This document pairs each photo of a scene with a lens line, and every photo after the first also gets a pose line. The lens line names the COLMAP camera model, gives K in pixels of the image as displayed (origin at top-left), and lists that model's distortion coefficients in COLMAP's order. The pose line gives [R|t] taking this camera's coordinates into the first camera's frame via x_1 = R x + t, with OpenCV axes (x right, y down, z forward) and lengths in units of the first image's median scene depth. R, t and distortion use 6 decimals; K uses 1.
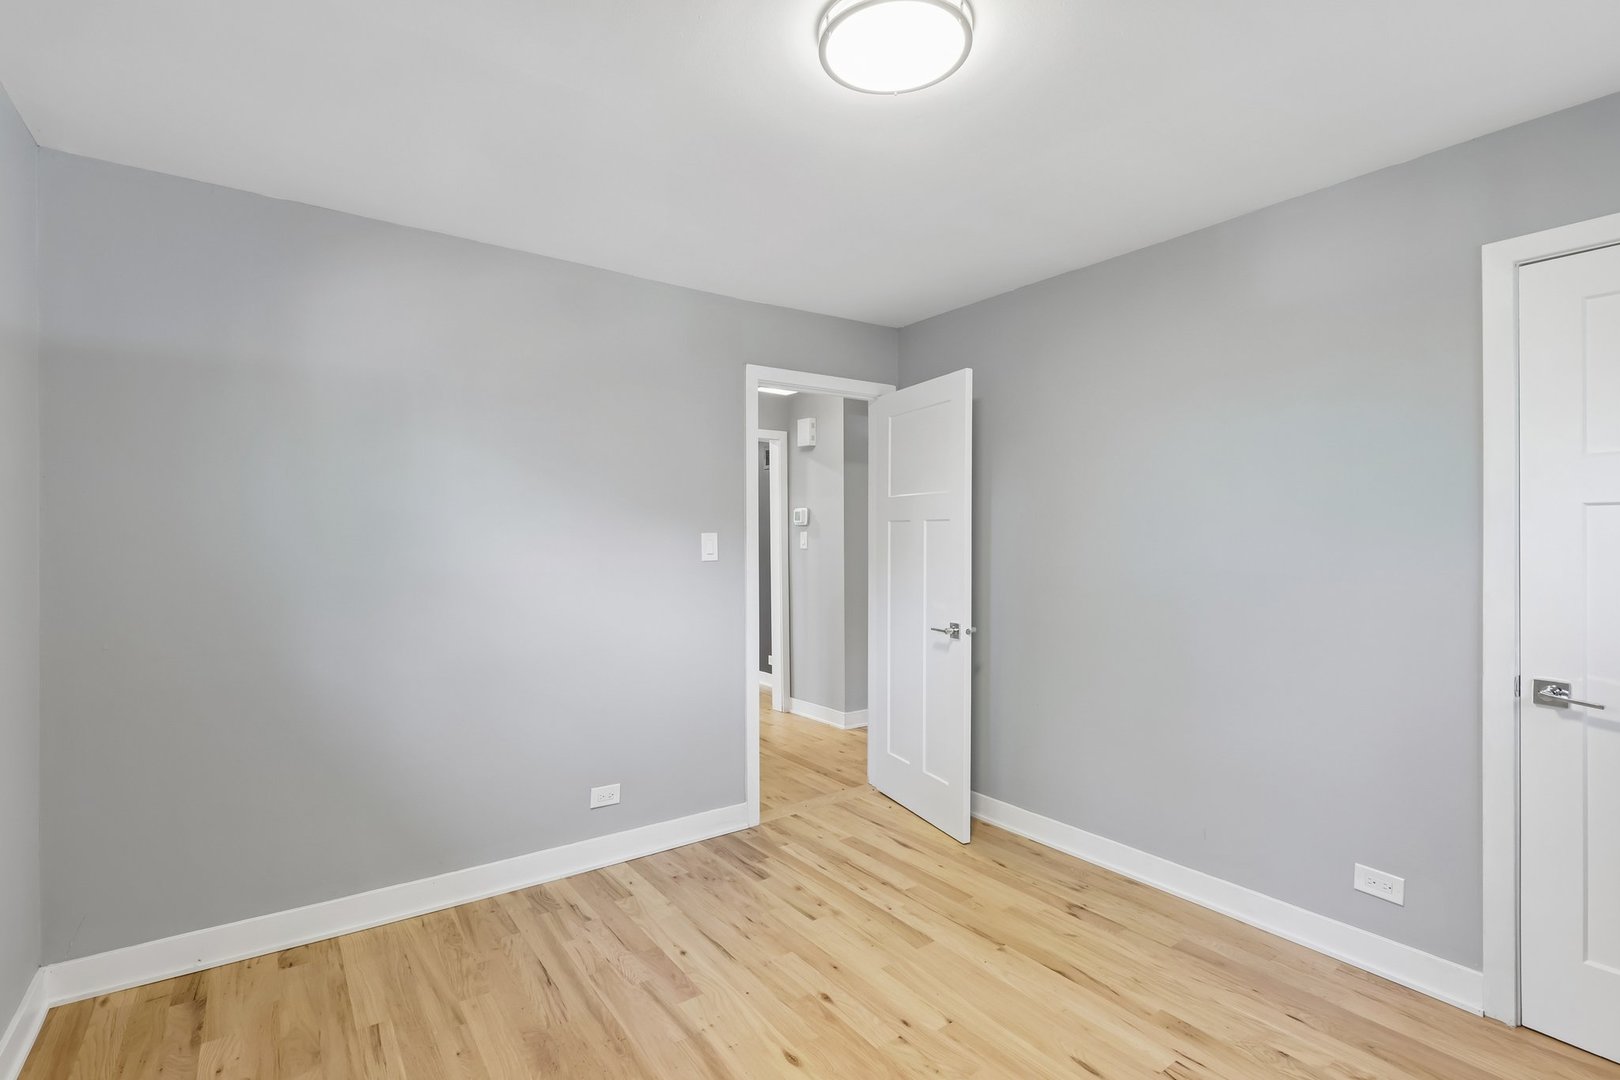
lens RADIAL K [[754.3, 0, 805.3], [0, 754.3, 540.2], [0, 0, 1]] dist [0.000189, 0.000431]
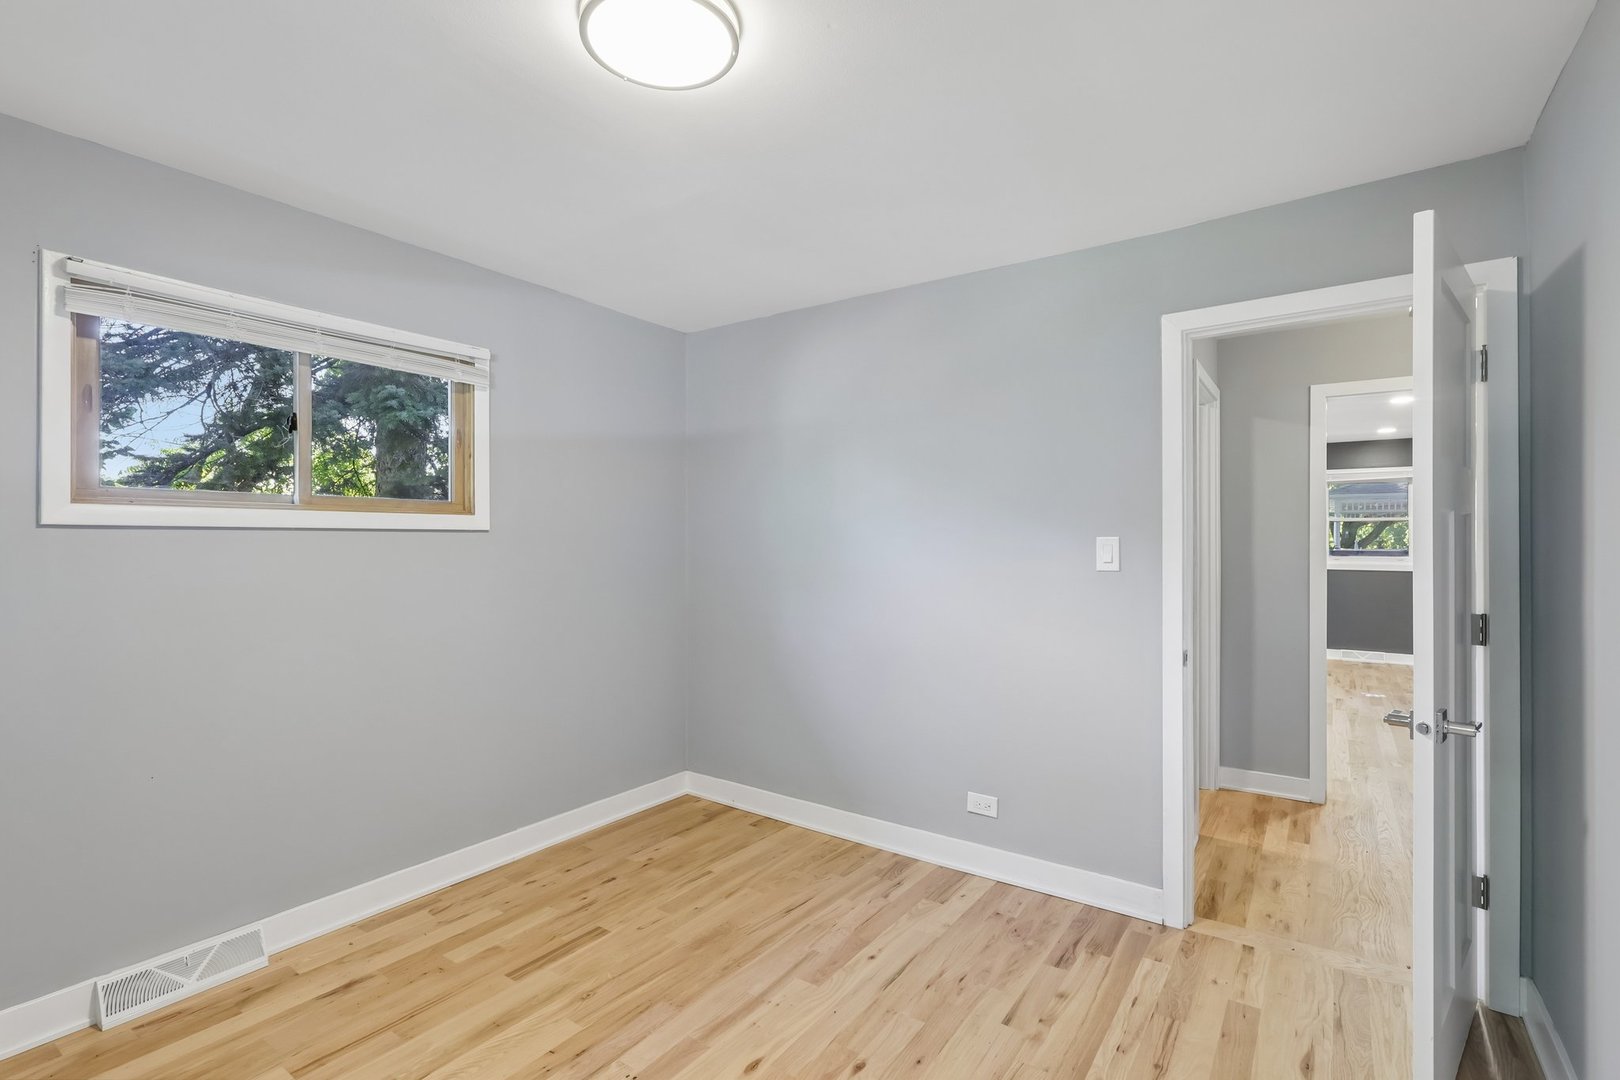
lens RADIAL K [[754.3, 0, 803.0], [0, 754.3, 538.9], [0, 0, 1]] dist [0.000189, 0.000431]
pose [[0.323748, -0.000033, -0.946143, 0.668655], [-0.004663, 0.999988, -0.001631, -0.005181], [0.946132, 0.004940, 0.323744, 0.520158]]
